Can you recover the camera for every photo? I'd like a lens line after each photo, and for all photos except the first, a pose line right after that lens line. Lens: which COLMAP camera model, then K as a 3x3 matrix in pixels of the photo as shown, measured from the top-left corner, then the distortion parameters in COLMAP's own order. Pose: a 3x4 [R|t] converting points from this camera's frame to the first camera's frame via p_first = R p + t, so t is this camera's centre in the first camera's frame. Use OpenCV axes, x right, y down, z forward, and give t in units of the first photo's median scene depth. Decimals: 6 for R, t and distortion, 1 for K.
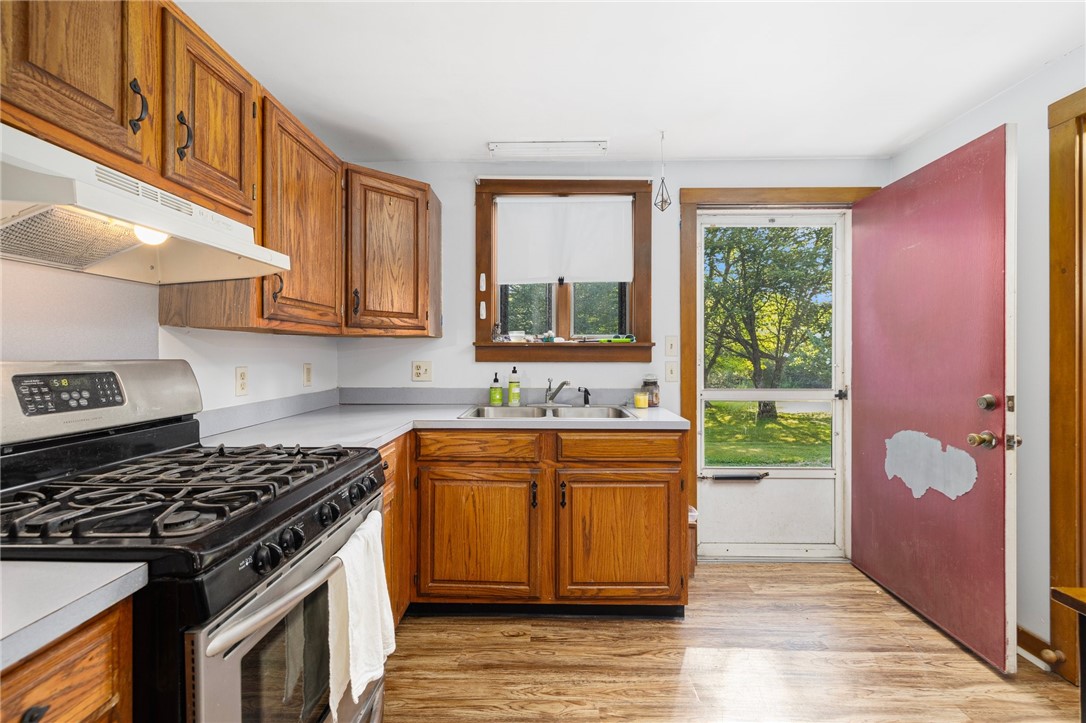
lens RADIAL K [[463.2, 0, 542.7], [0, 463.2, 355.4], [0, 0, 1]] dist [-0.000024, 0.000050]
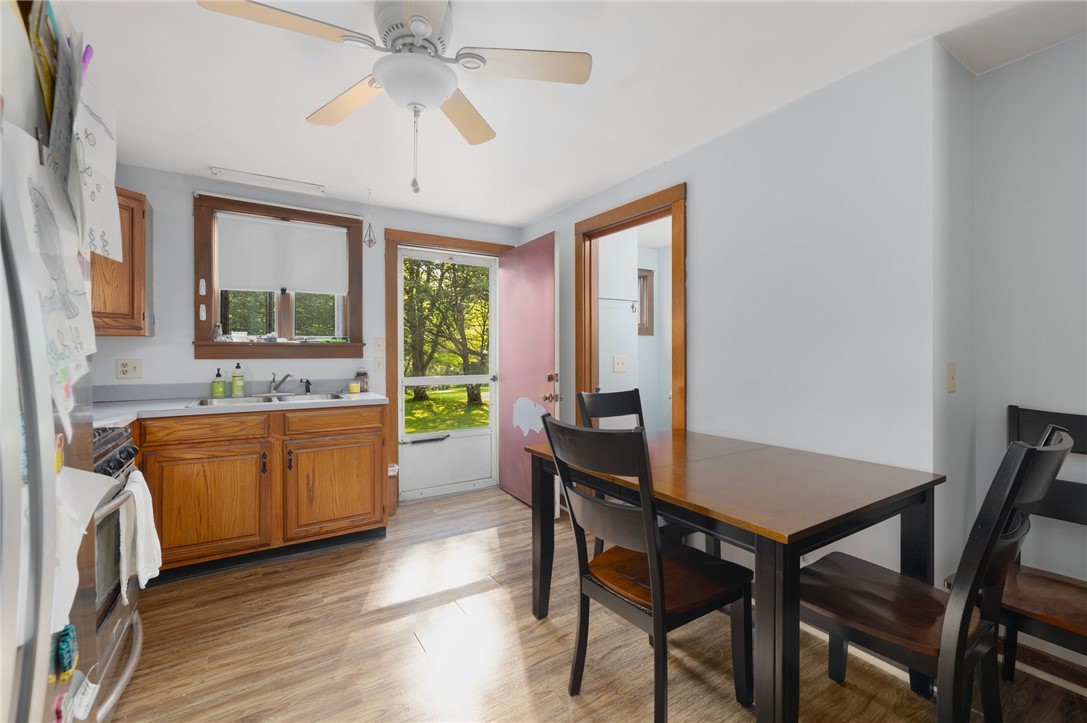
lens RADIAL K [[463.6, 0, 543.2], [0, 463.6, 355.4], [0, 0, 1]] dist [-0.000024, 0.000050]
pose [[0.835972, -0.005217, 0.548748, -0.062598], [0.001819, 0.999976, 0.006736, -0.000847], [-0.548770, -0.004633, 0.835961, -0.403744]]
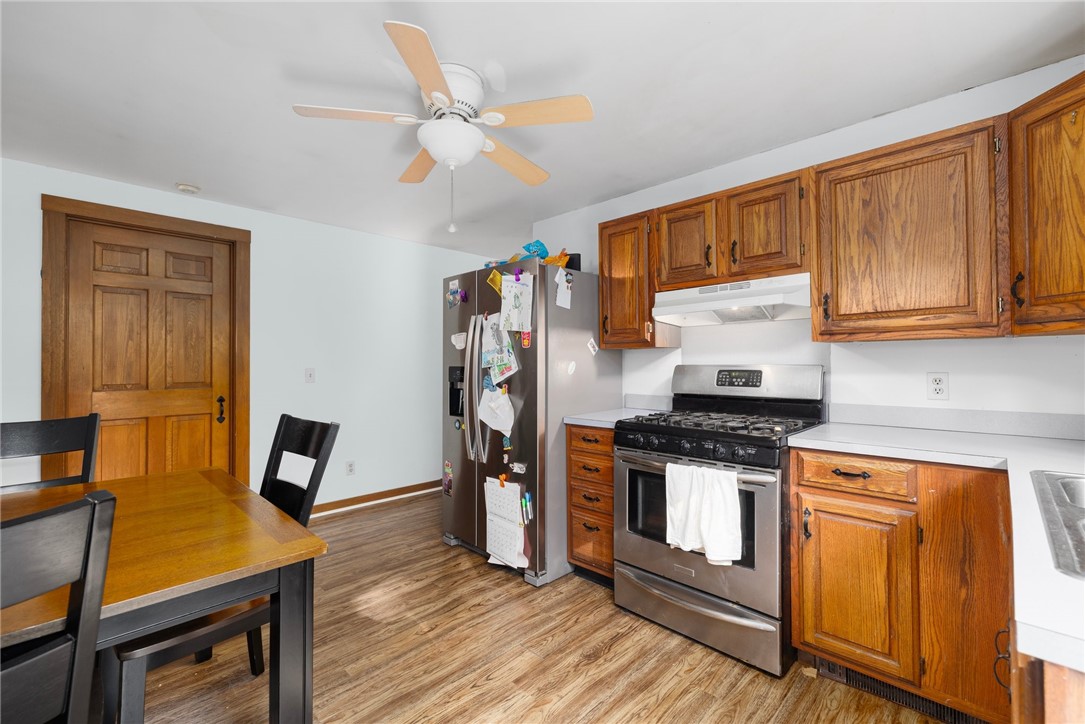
lens RADIAL K [[462.7, 0, 542.2], [0, 462.7, 355.9], [0, 0, 1]] dist [-0.000024, 0.000050]
pose [[-0.694046, -0.007763, -0.719889, 0.583861], [0.002962, 0.999903, -0.013637, -0.001940], [0.719925, -0.011597, -0.693955, 0.848281]]
